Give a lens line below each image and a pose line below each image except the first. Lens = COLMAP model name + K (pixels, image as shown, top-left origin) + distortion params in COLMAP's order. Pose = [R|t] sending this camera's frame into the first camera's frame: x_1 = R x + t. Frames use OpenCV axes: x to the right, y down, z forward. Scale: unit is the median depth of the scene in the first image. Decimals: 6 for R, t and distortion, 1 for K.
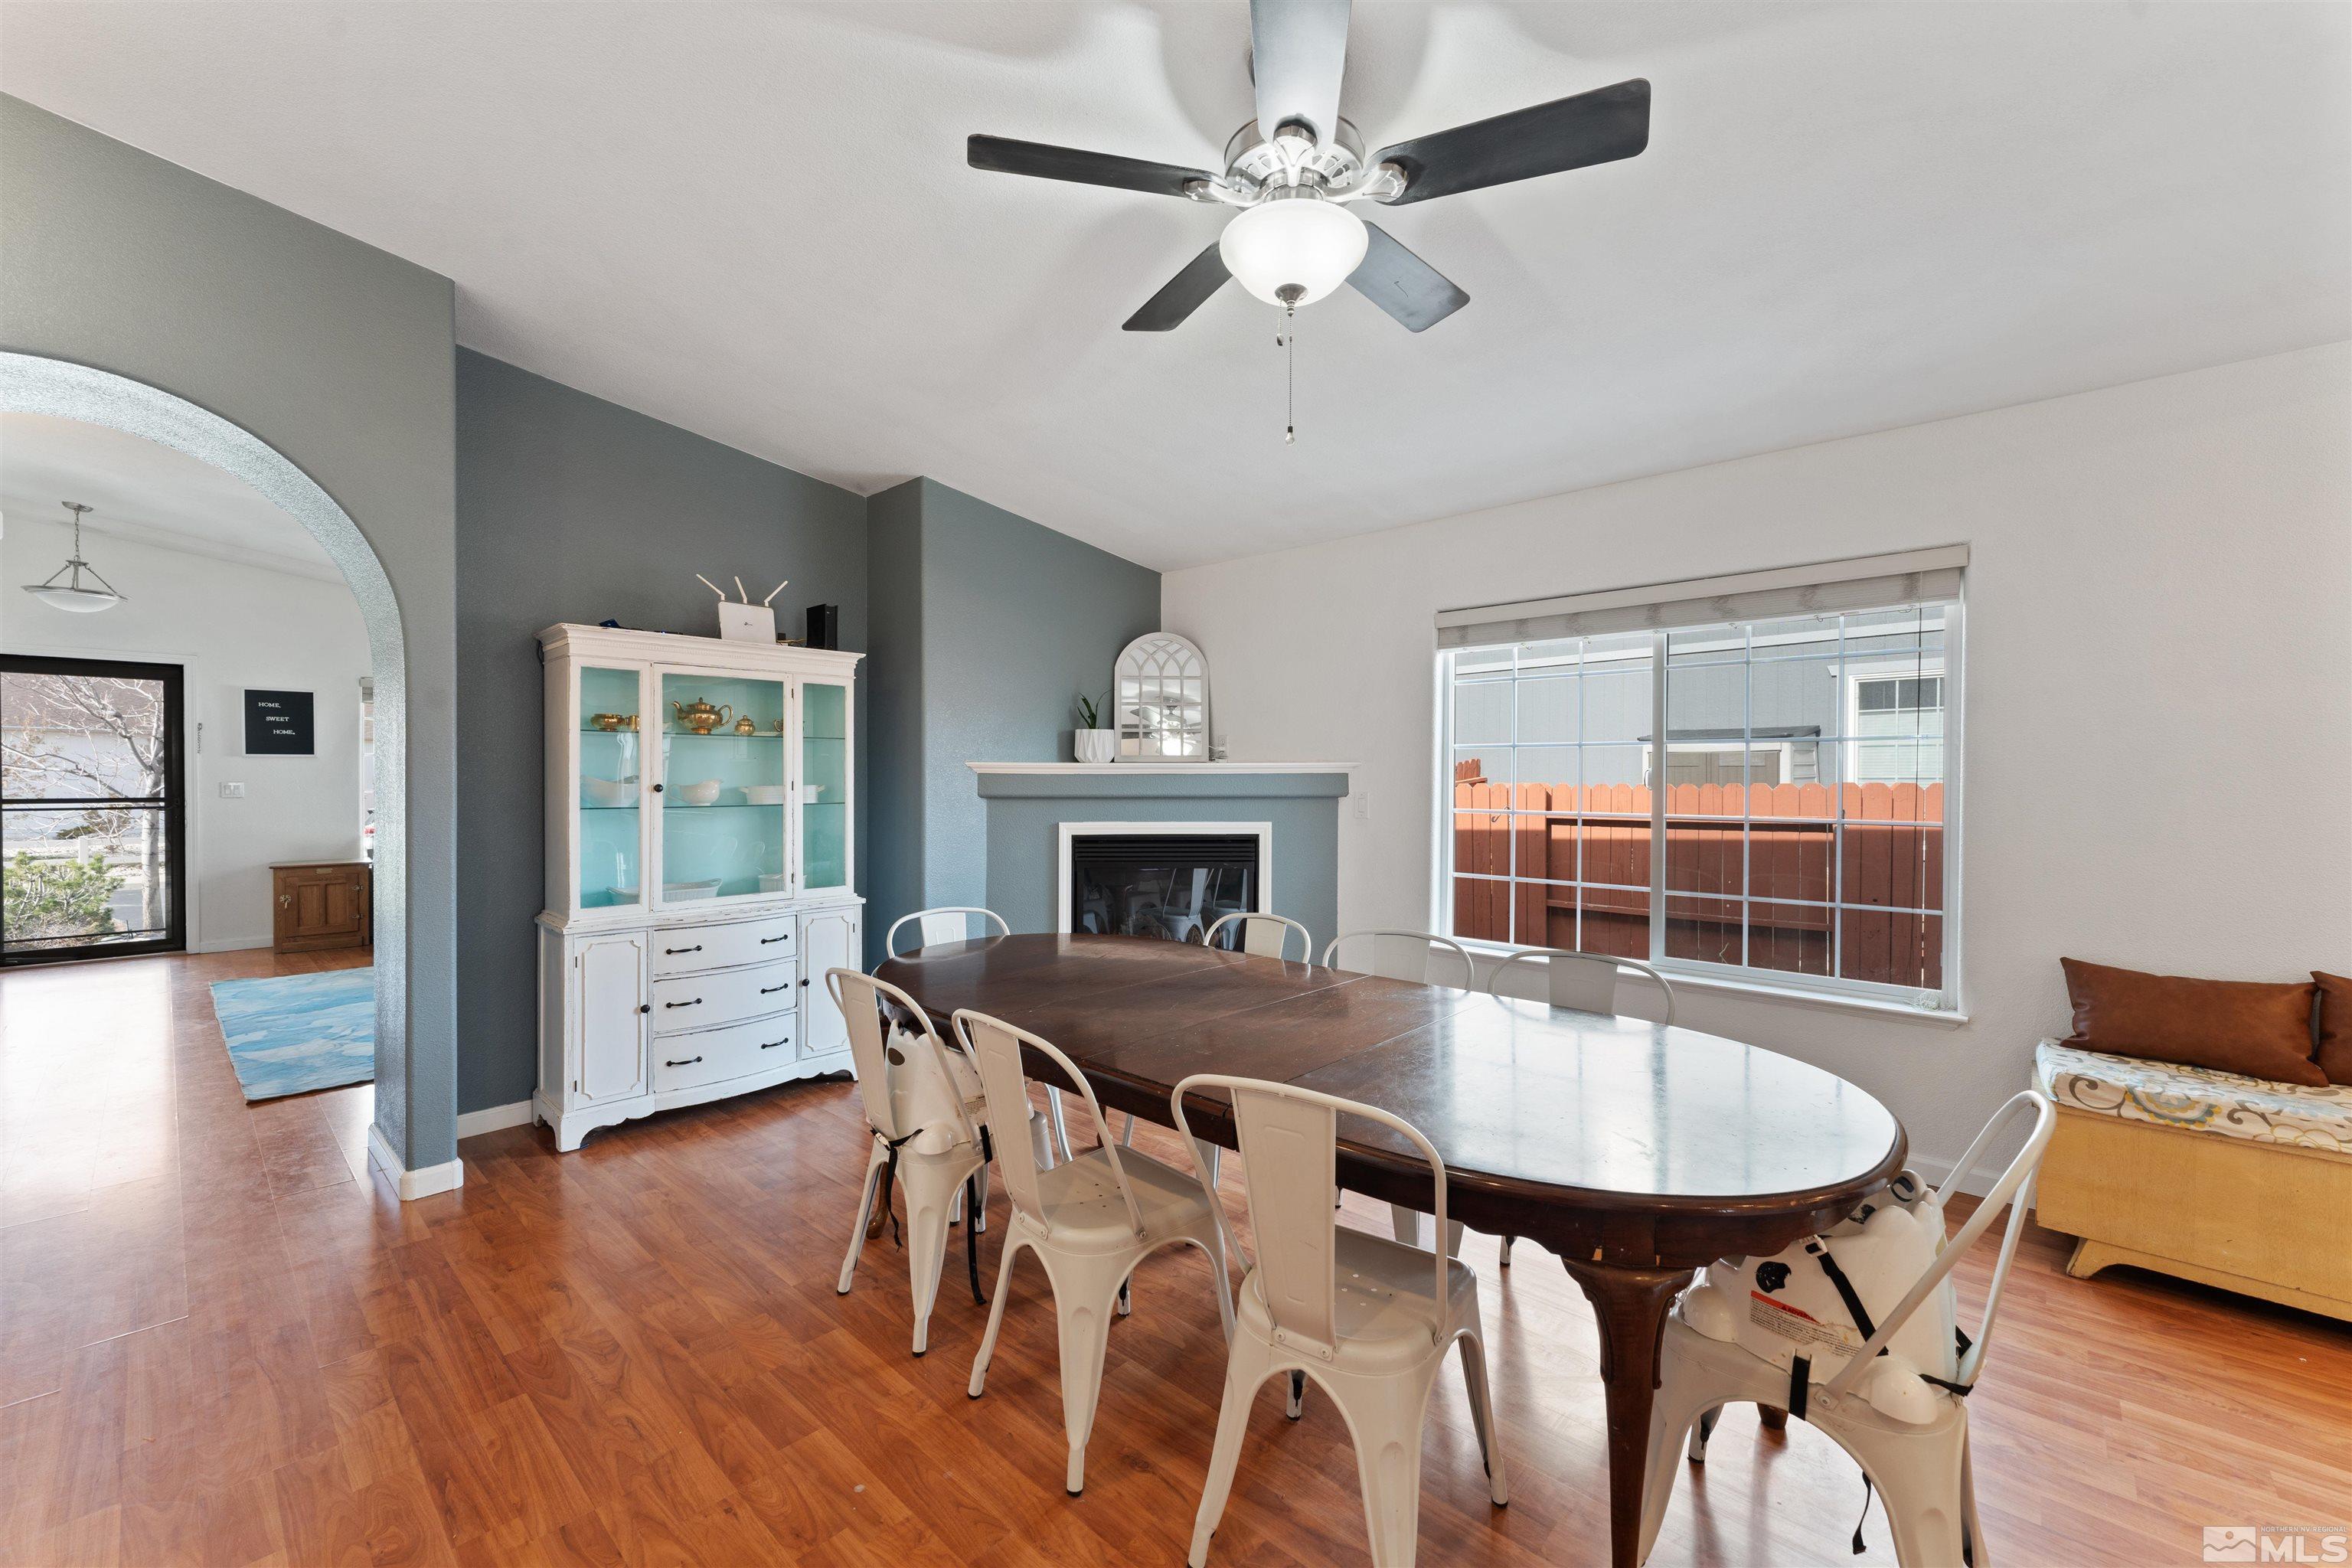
lens RADIAL K [[938.8, 0, 1187.0], [0, 938.8, 769.0], [0, 0, 1]] dist [0.002123, -0.000365]
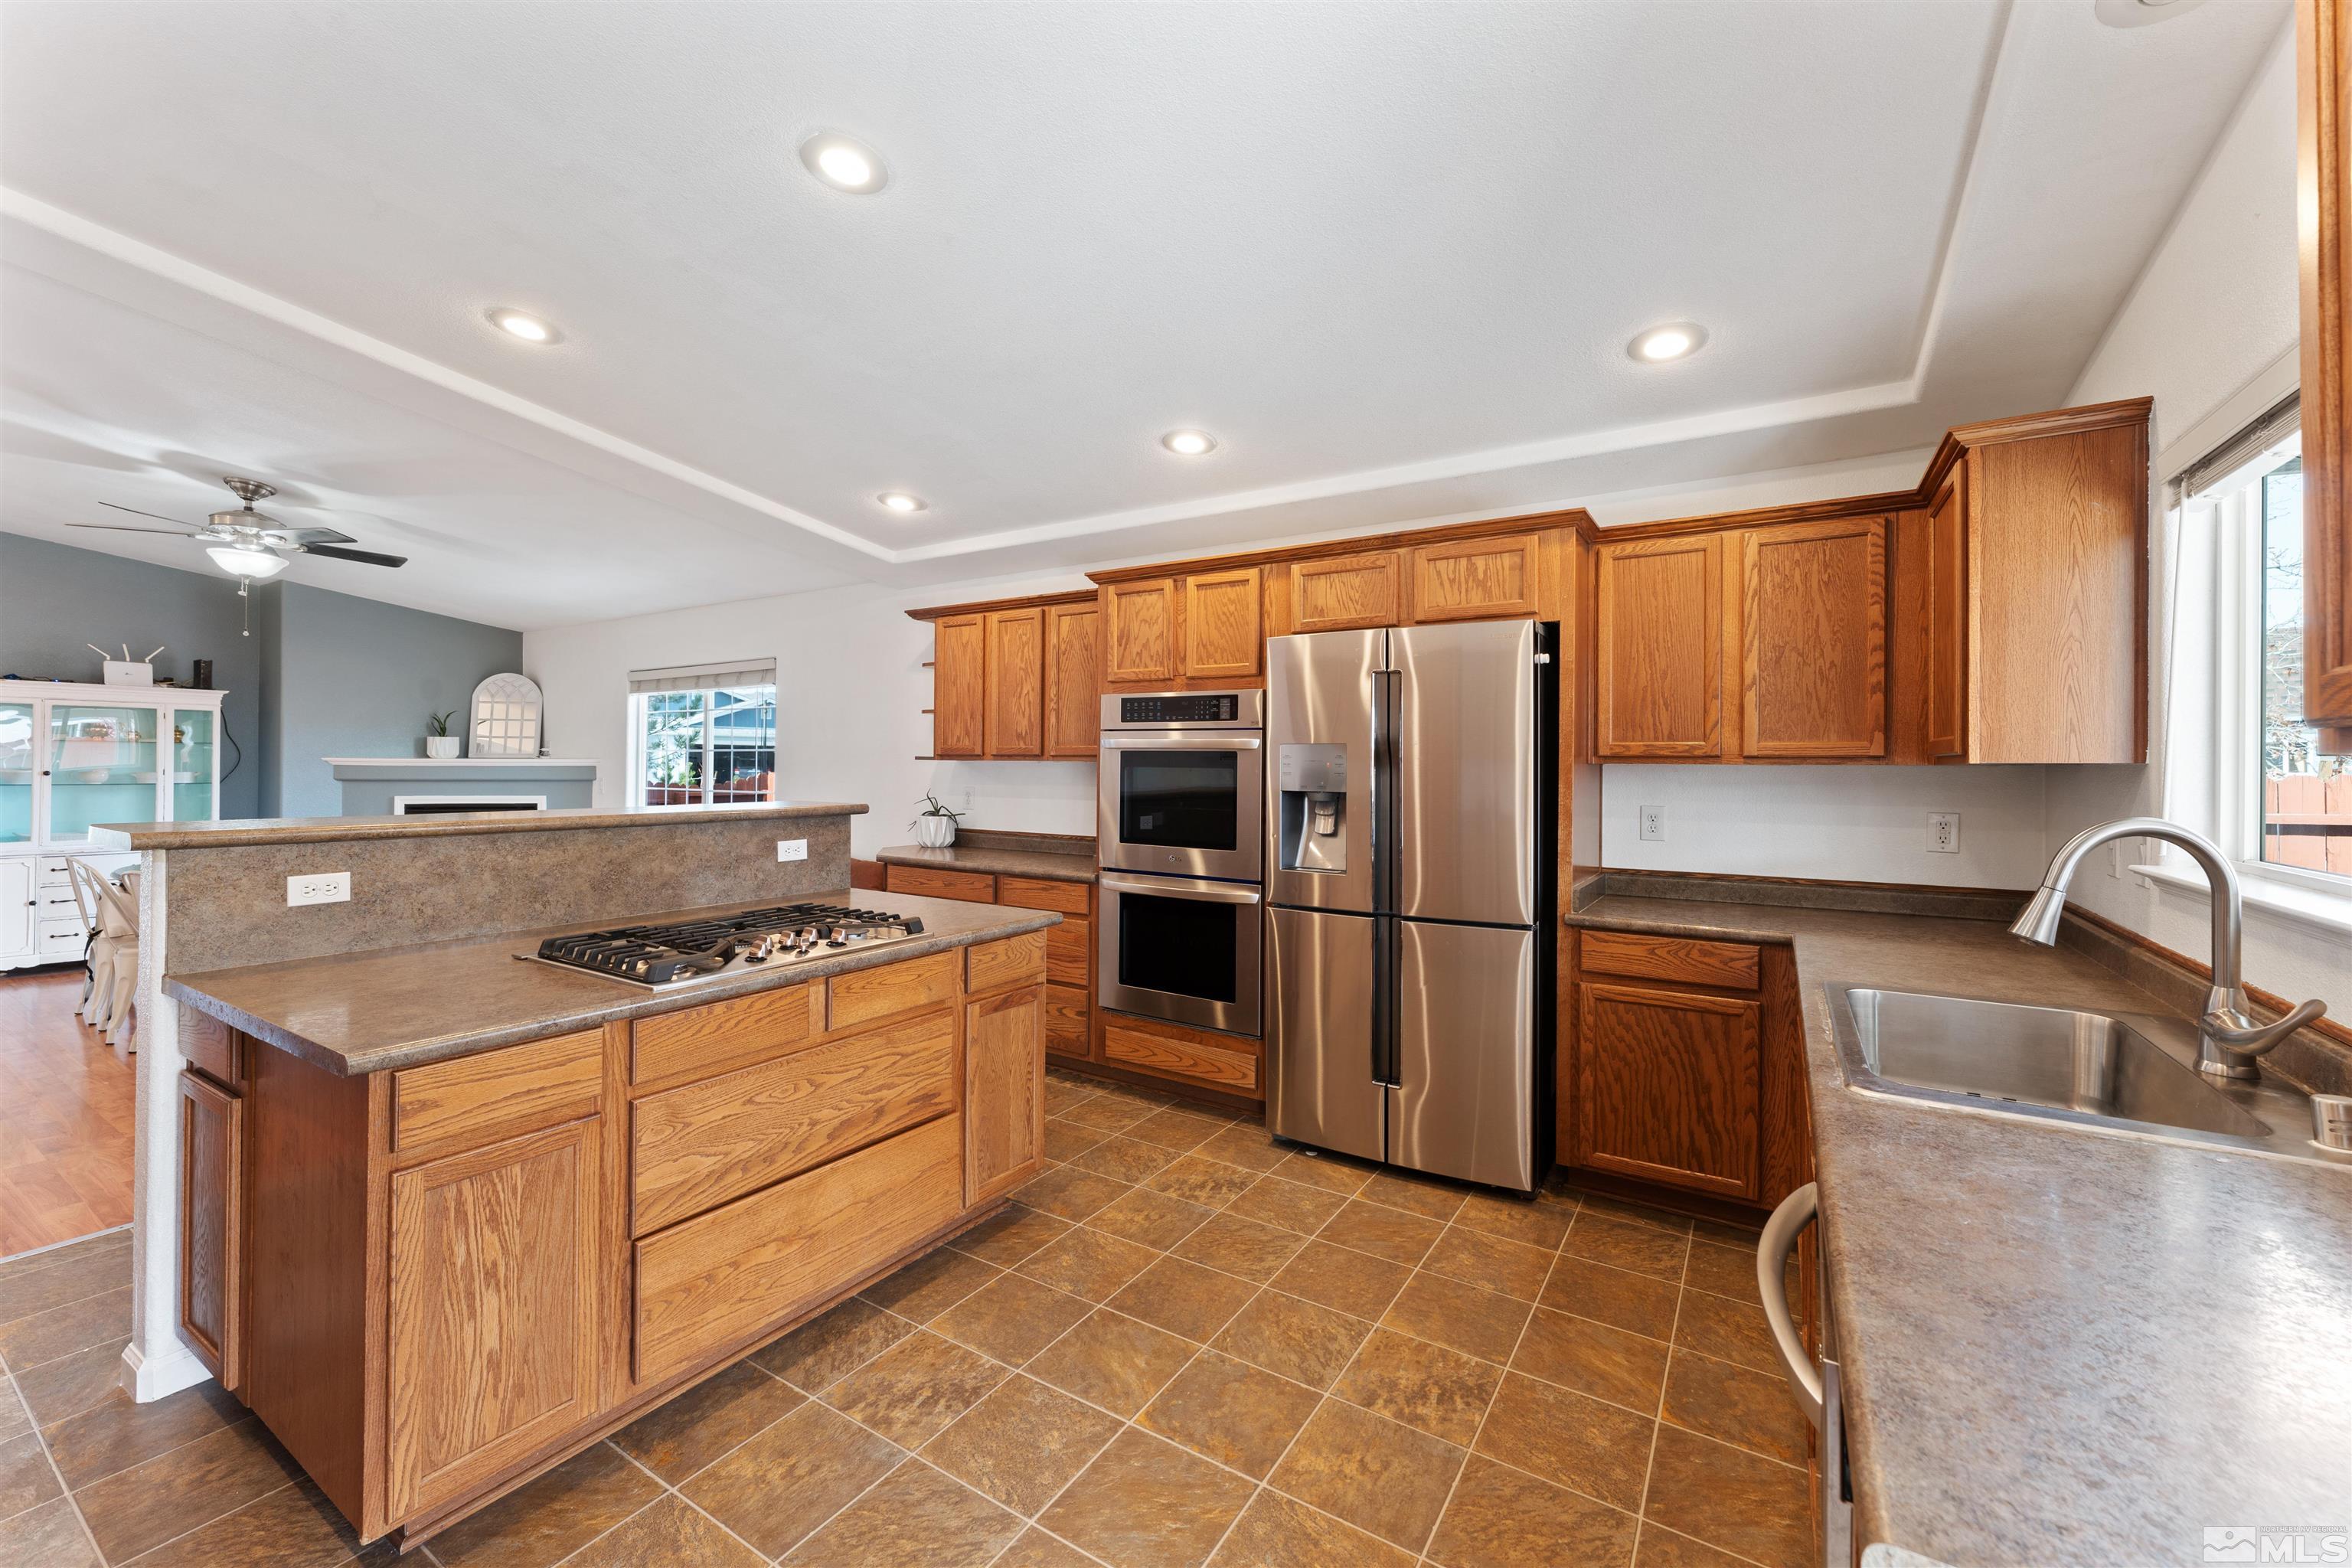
lens RADIAL K [[938.8, 0, 1174.8], [0, 938.8, 759.1], [0, 0, 1]] dist [0.002123, -0.000365]
pose [[0.984973, 0.005774, 0.172611, 0.940148], [-0.006224, 0.999978, 0.002065, -0.018679], [-0.172595, -0.003108, 0.984988, -0.837967]]
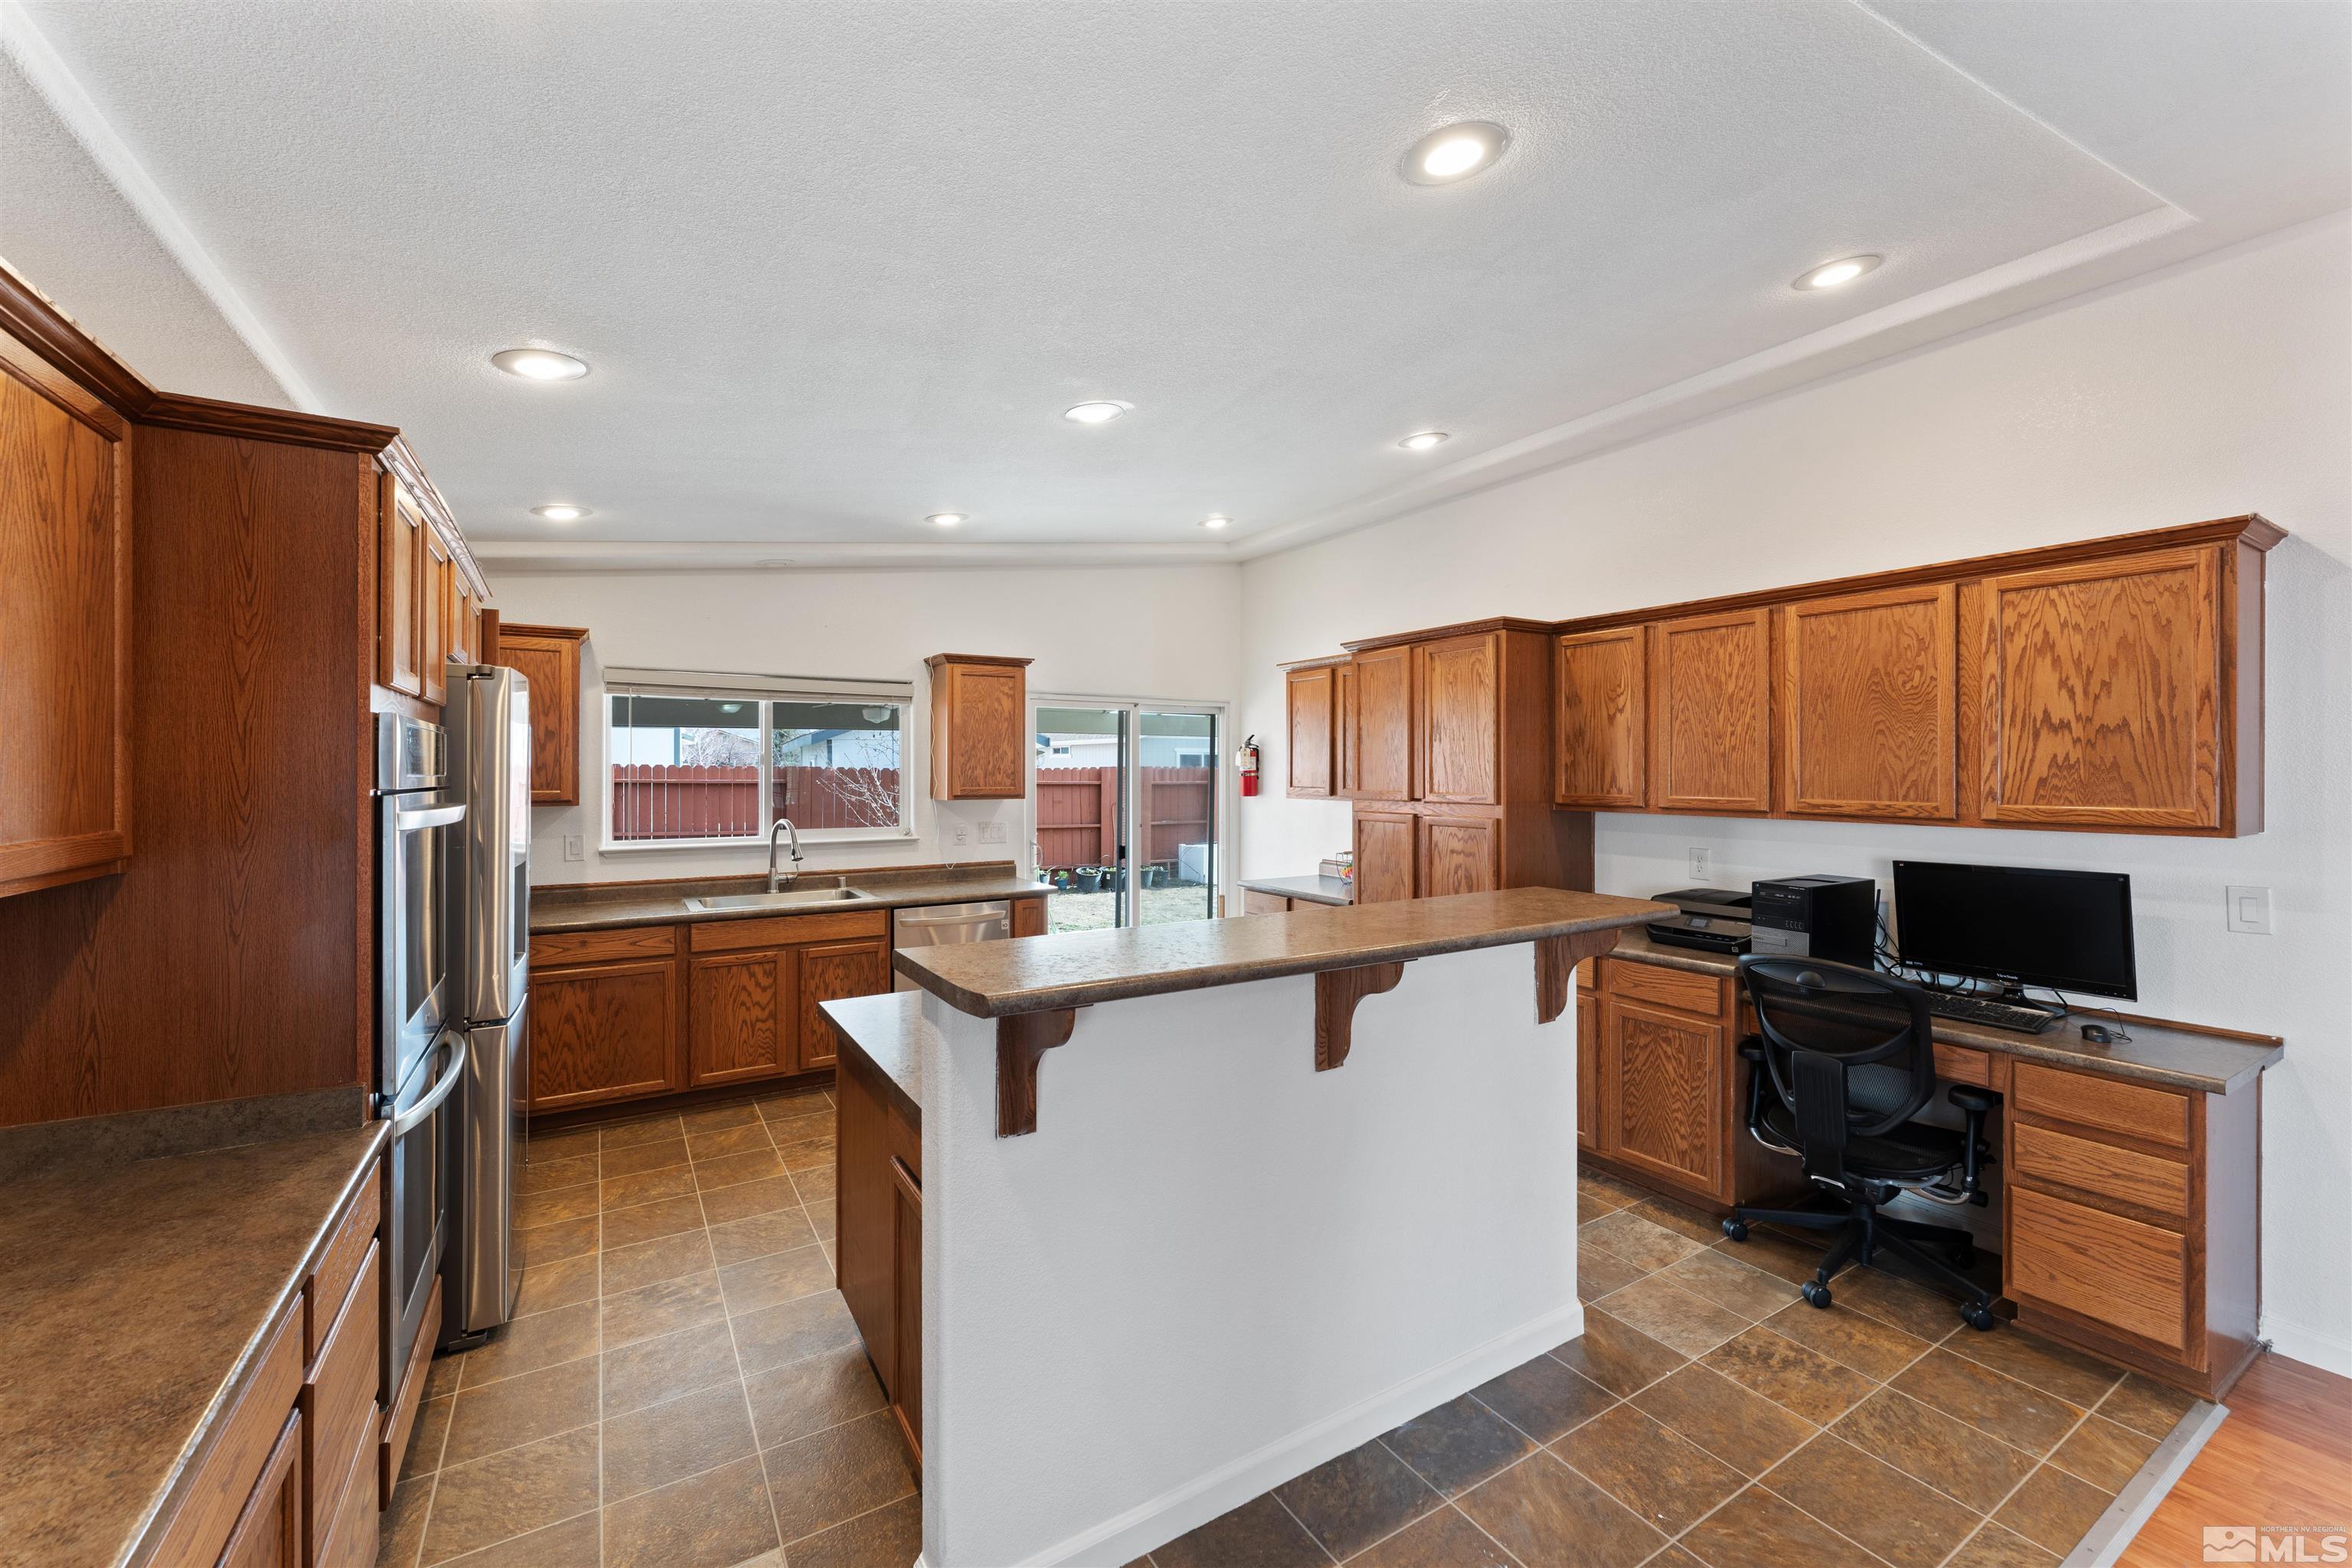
lens RADIAL K [[938.8, 0, 1175.4], [0, 938.8, 765.4], [0, 0, 1]] dist [0.002123, -0.000365]
pose [[-0.959432, -0.002912, 0.281925, 0.575558], [-0.006539, 0.999908, -0.011926, -0.053708], [-0.281864, -0.013285, -0.959362, 0.394530]]
